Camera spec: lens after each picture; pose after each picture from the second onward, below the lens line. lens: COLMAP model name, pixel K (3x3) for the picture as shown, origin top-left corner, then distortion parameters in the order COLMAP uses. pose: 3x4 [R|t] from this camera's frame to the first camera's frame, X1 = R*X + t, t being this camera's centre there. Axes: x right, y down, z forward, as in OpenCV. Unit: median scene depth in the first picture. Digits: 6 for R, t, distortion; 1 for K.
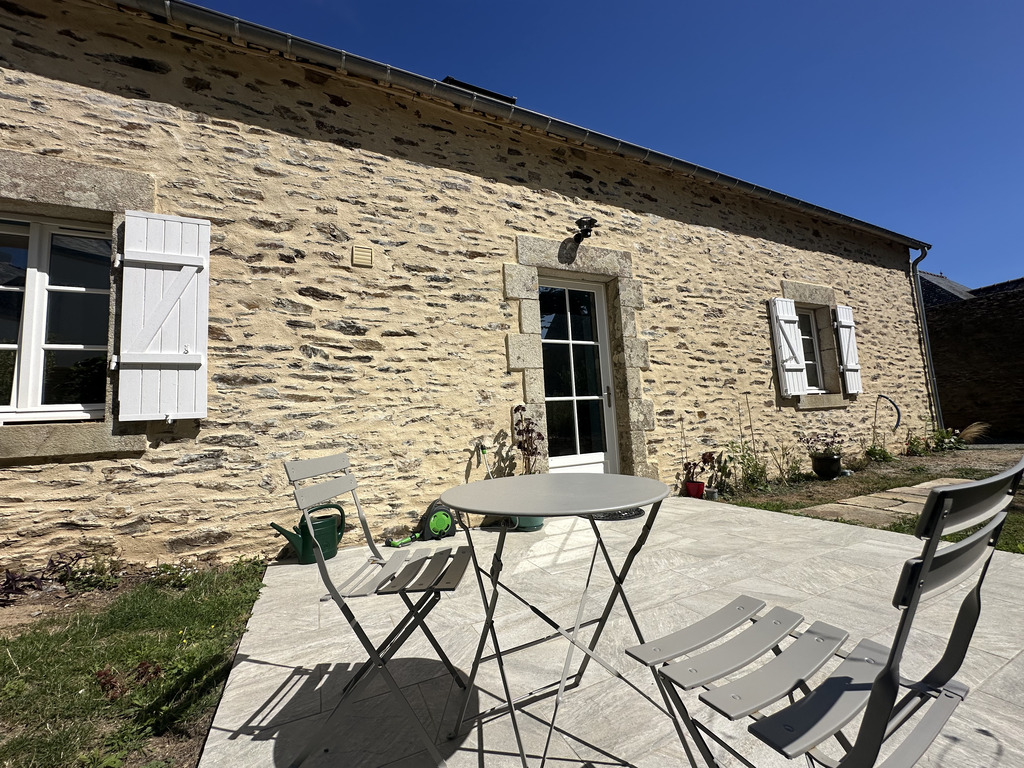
lens RADIAL K [[409.3, 0, 509.0], [0, 409.3, 381.6], [0, 0, 1]] dist [0.000638, -0.000112]
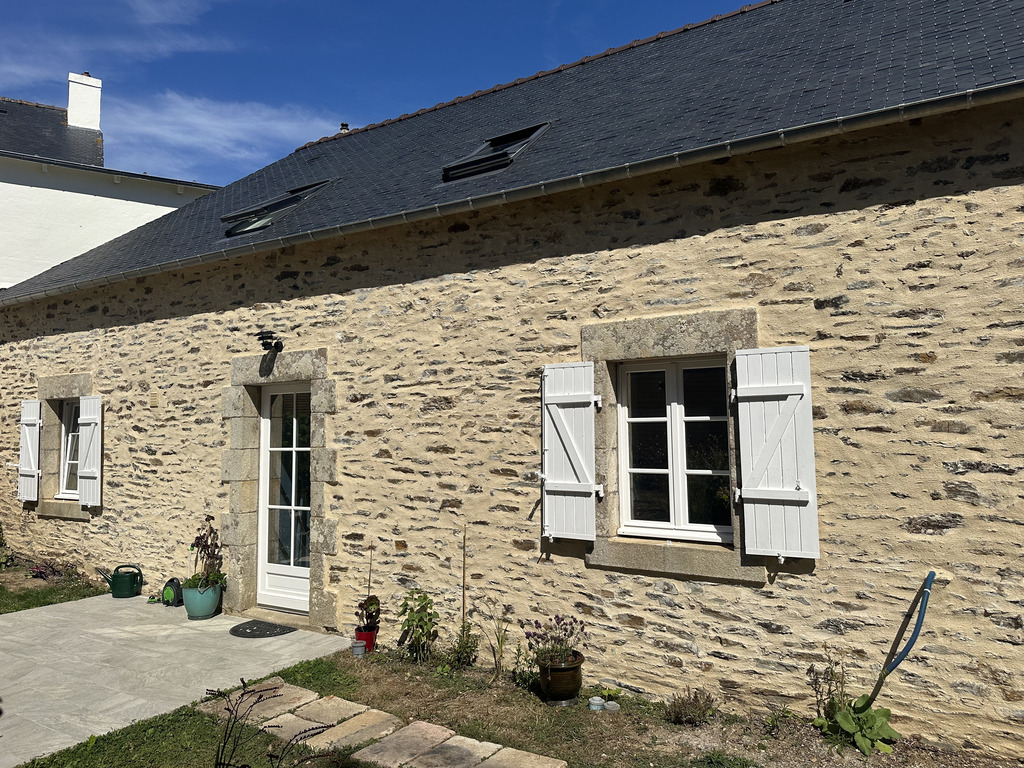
lens RADIAL K [[724.0, 0, 514.5], [0, 724.0, 380.9], [0, 0, 1]] dist [0.056059, -0.035224]
pose [[0.536676, -0.011058, -0.843716, 1.822223], [0.068409, 0.997193, 0.030444, -0.264818], [0.841011, -0.074056, 0.535926, 0.502162]]
